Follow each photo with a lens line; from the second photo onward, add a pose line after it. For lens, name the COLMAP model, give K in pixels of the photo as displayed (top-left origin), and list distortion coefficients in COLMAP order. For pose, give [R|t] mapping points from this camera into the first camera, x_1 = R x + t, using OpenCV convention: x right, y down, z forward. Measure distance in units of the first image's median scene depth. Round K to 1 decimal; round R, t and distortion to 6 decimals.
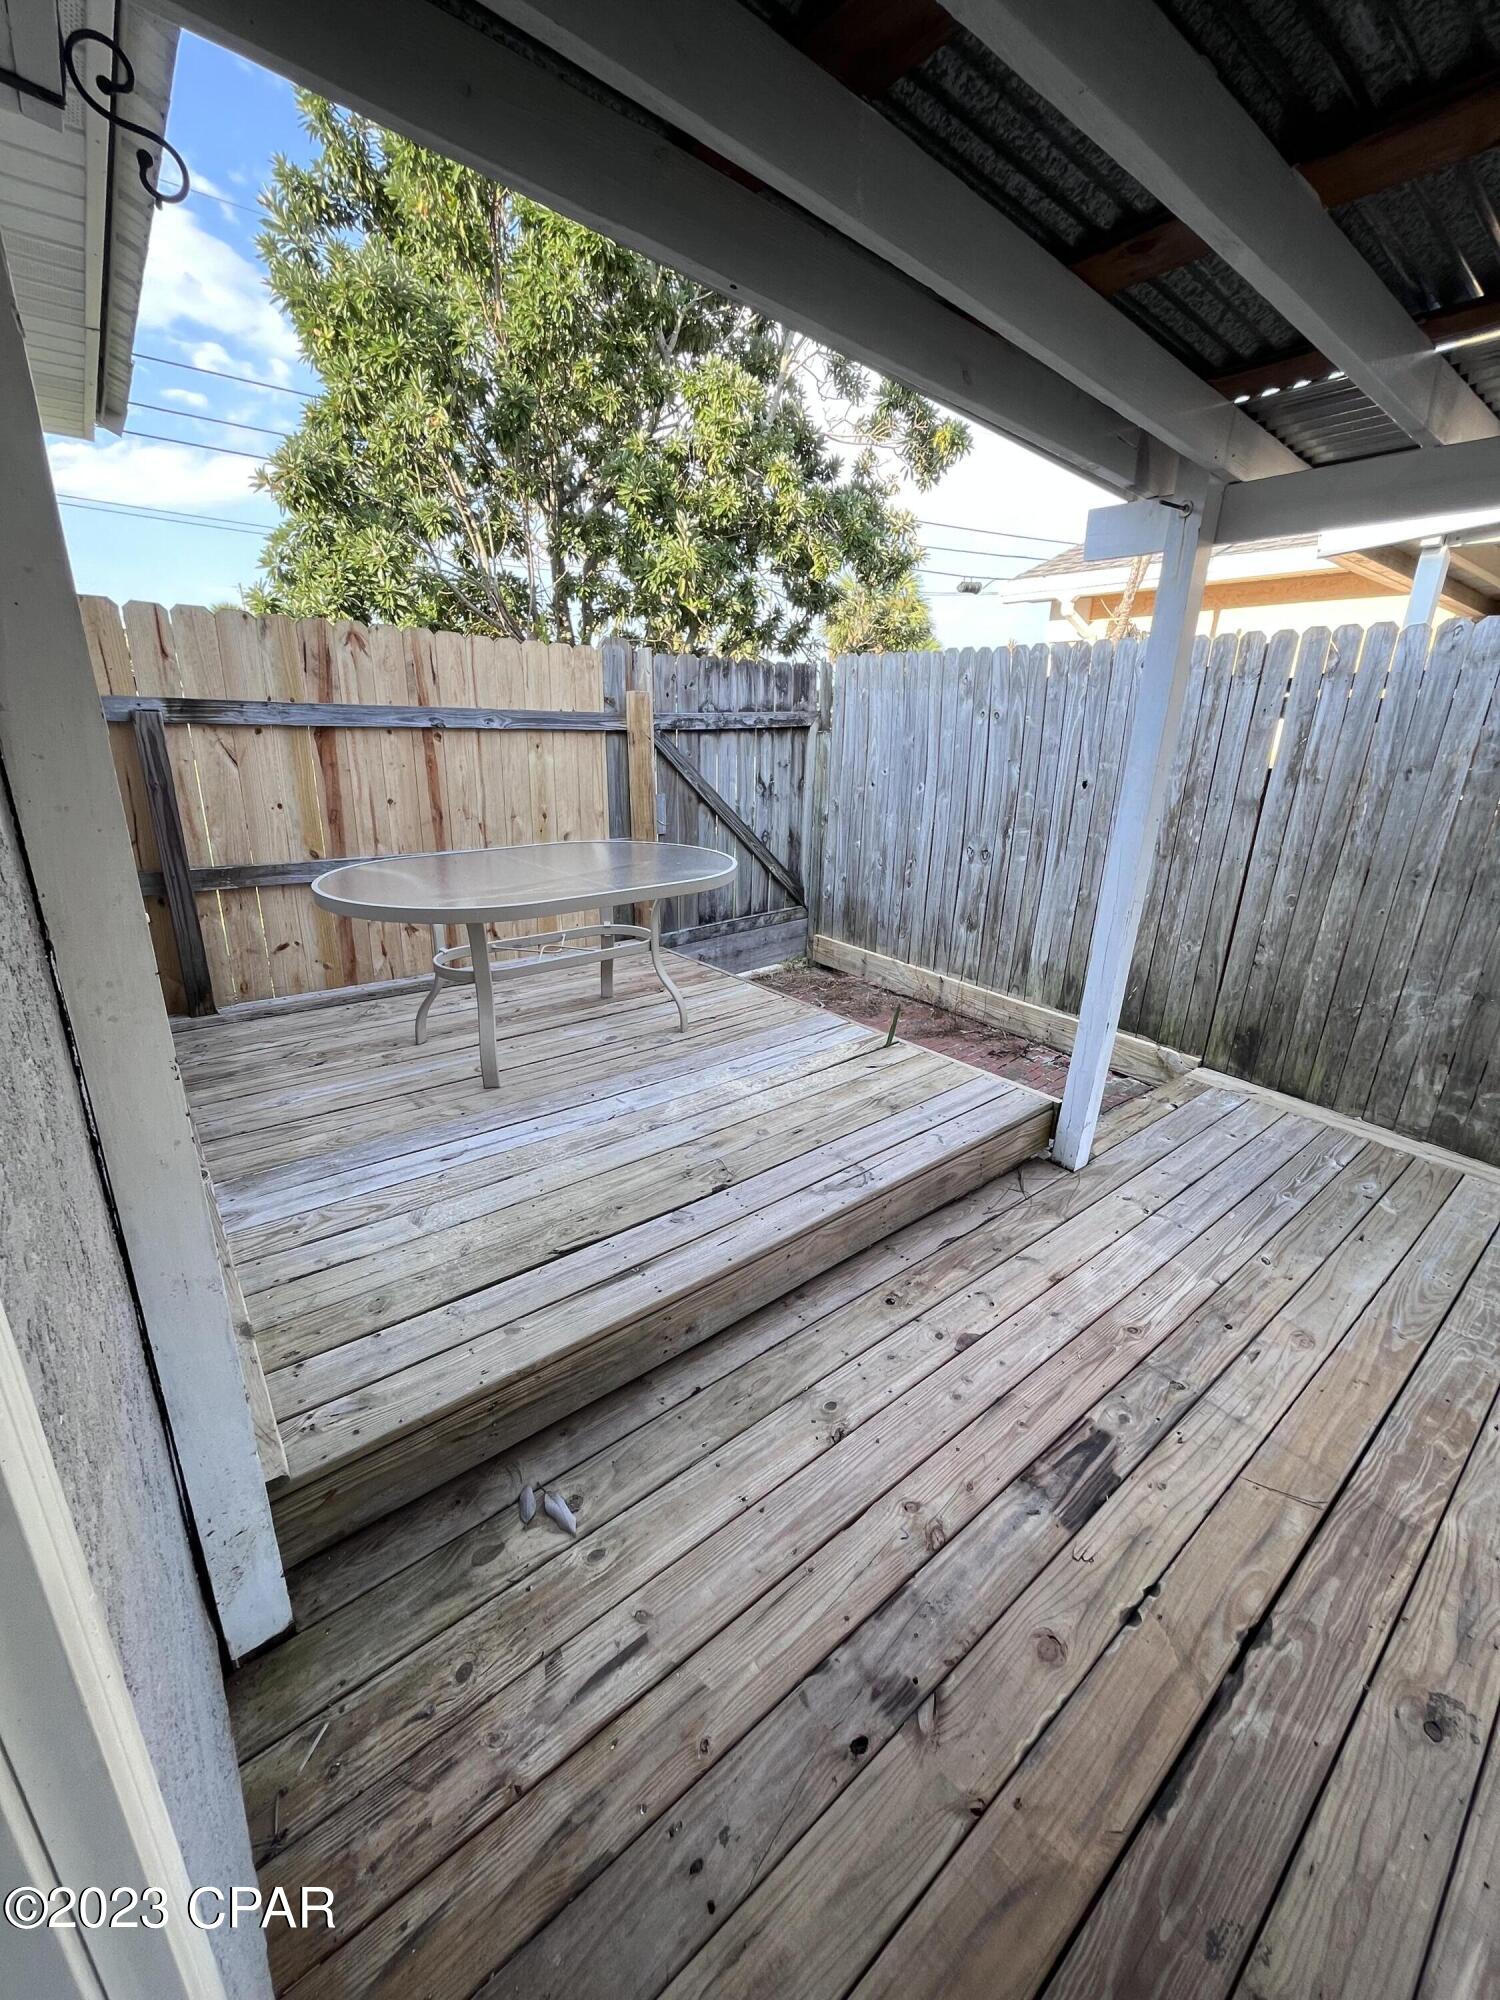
lens RADIAL K [[808.6, 0, 747.0], [0, 808.6, 997.6], [0, 0, 1]] dist [-0.004603, -0.000020]
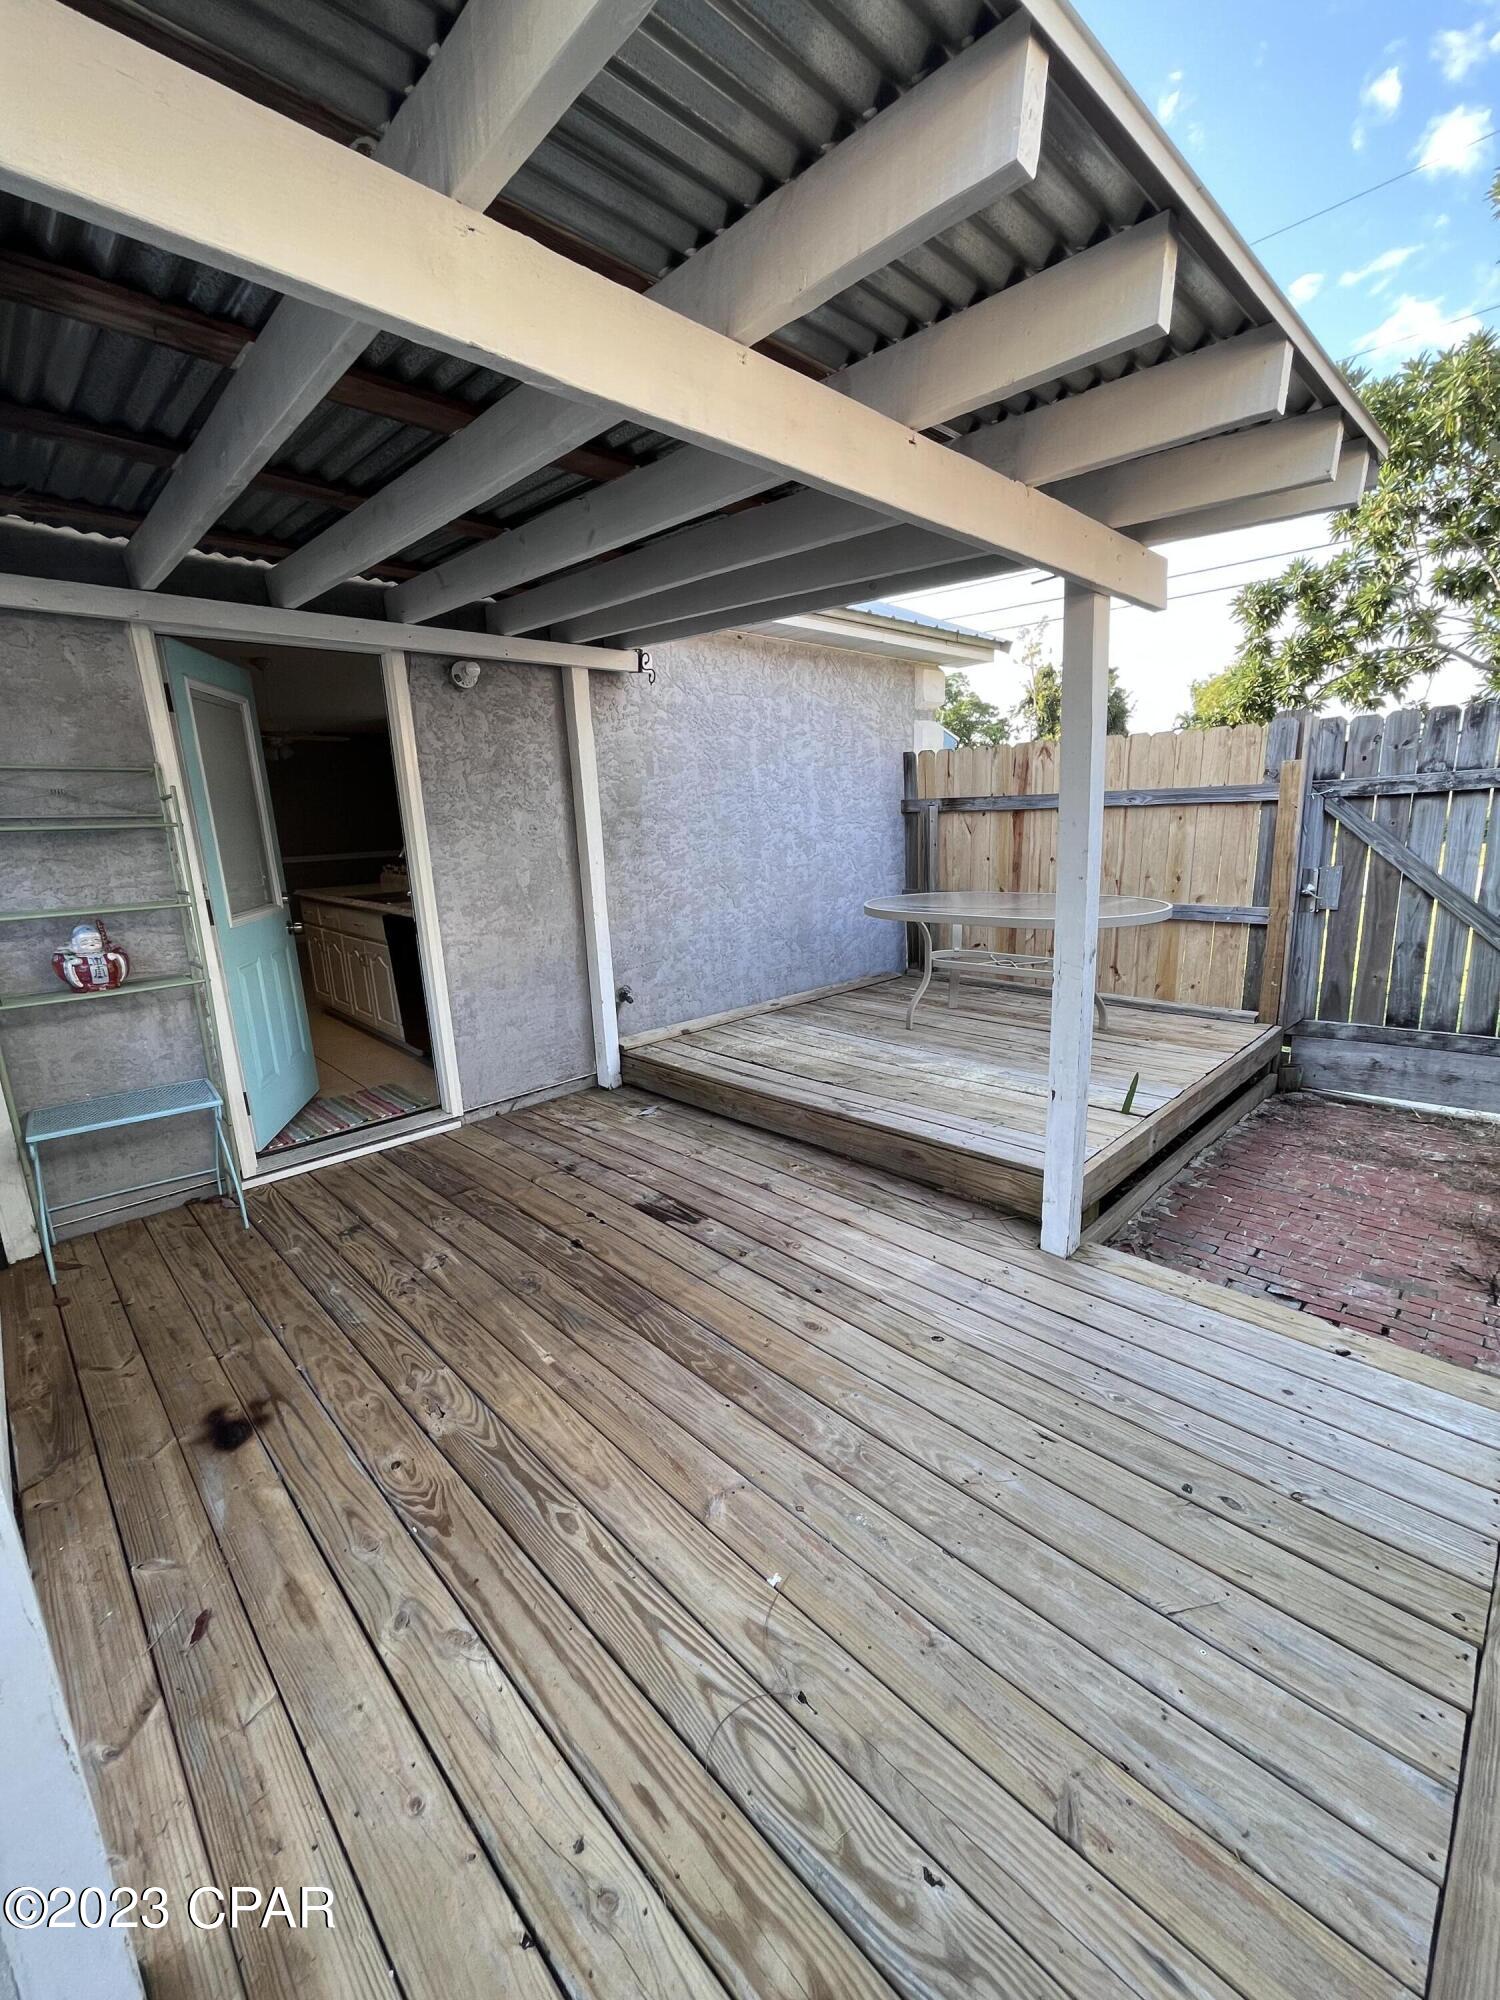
lens RADIAL K [[808.6, 0, 750.2], [0, 808.6, 993.7], [0, 0, 1]] dist [-0.004603, -0.000020]
pose [[0.093508, 0.184905, -0.978298, 1.038698], [-0.285134, 0.946419, 0.151626, -0.092300], [0.953916, 0.264768, 0.141220, 0.395399]]
